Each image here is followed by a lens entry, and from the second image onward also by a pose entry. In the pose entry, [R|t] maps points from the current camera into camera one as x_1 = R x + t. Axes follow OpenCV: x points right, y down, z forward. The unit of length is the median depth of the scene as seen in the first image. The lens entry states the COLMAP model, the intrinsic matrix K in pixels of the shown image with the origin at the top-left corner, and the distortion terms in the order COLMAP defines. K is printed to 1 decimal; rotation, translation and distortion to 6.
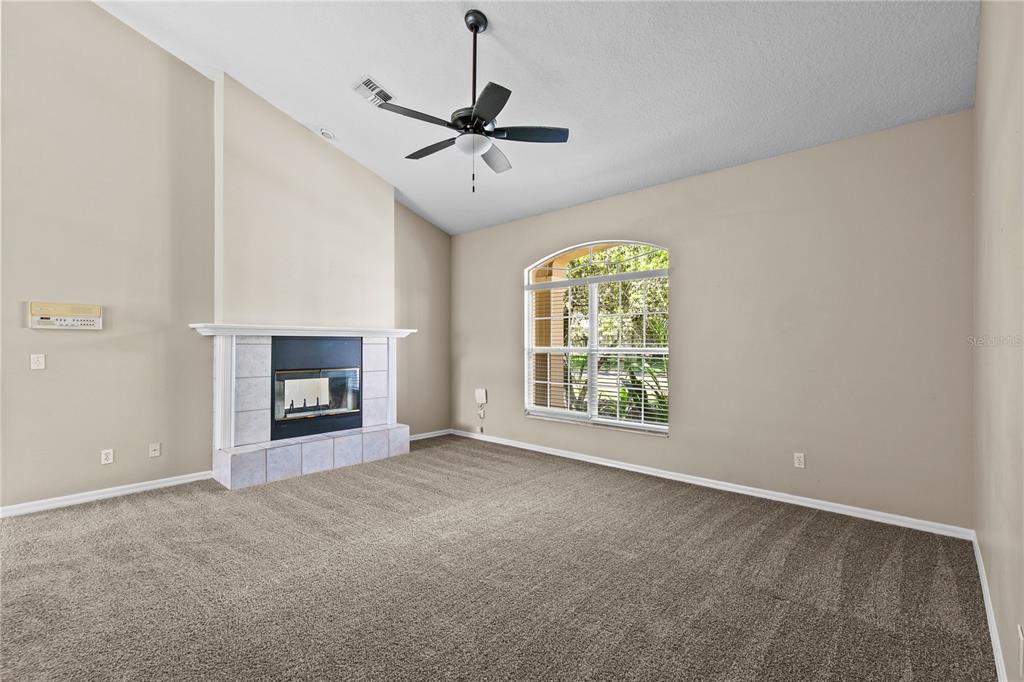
lens RADIAL K [[463.8, 0, 517.2], [0, 463.8, 340.3], [0, 0, 1]] dist [0.010392, -0.000052]
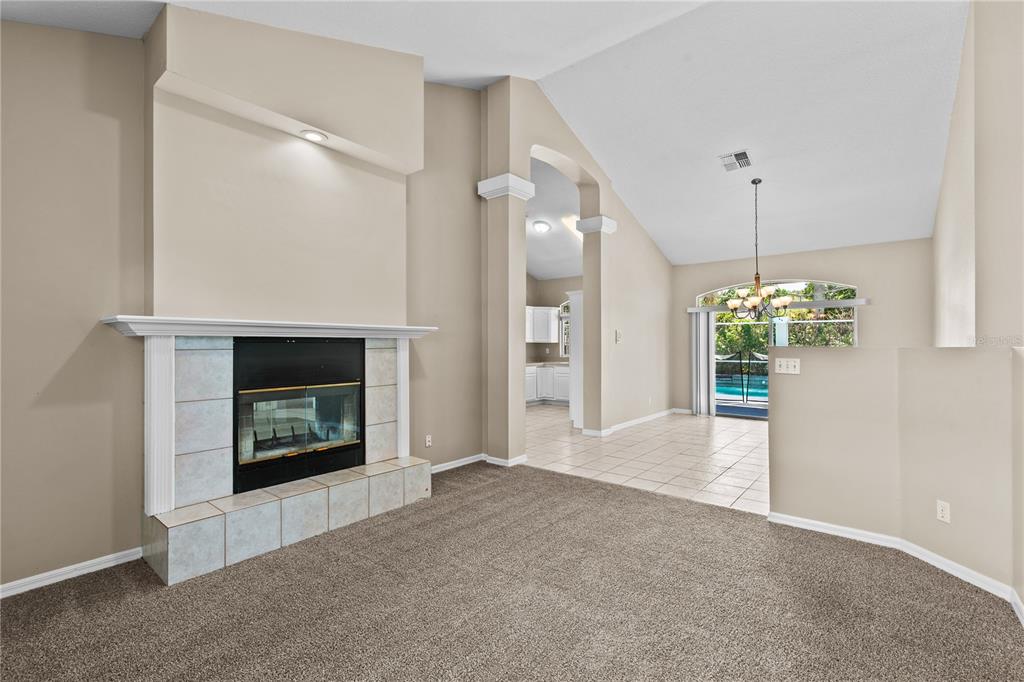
lens RADIAL K [[463.8, 0, 515.9], [0, 463.8, 348.5], [0, 0, 1]] dist [0.010392, -0.000052]
pose [[0.998323, -0.001192, 0.057880, -0.163899], [0.000379, 0.999901, 0.014067, -0.001808], [-0.057891, -0.014022, 0.998224, 0.313279]]
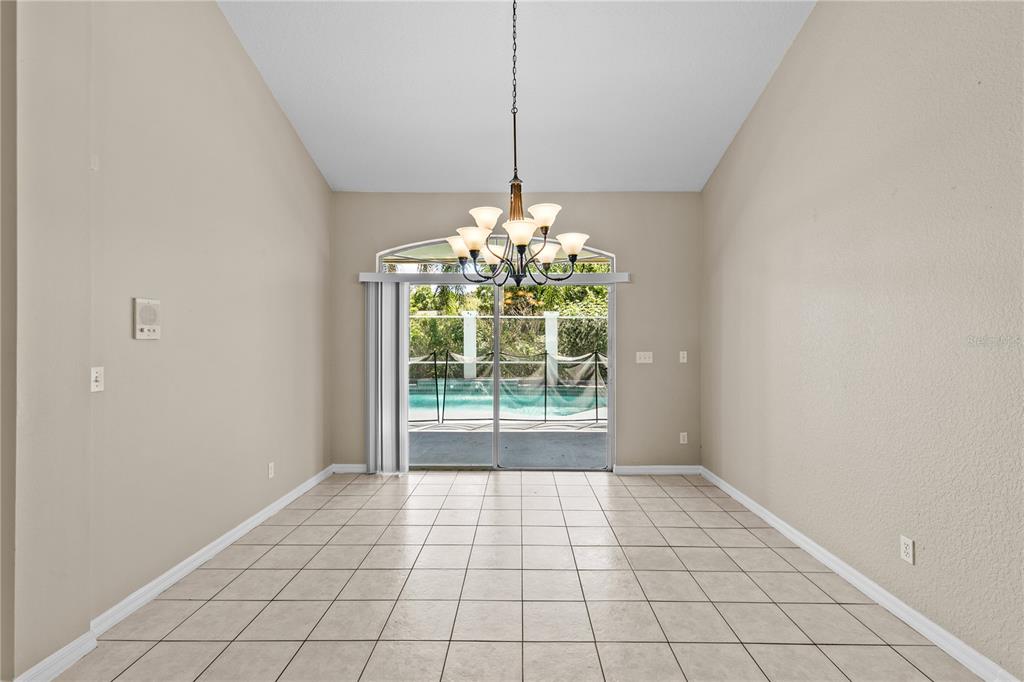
lens RADIAL K [[463.8, 0, 530.1], [0, 463.8, 337.1], [0, 0, 1]] dist [0.010392, -0.000052]
pose [[0.742935, 0.007990, 0.669316, 0.248421], [-0.009048, 0.999957, -0.001894, -0.002091], [-0.669302, -0.004648, 0.742976, 1.177686]]
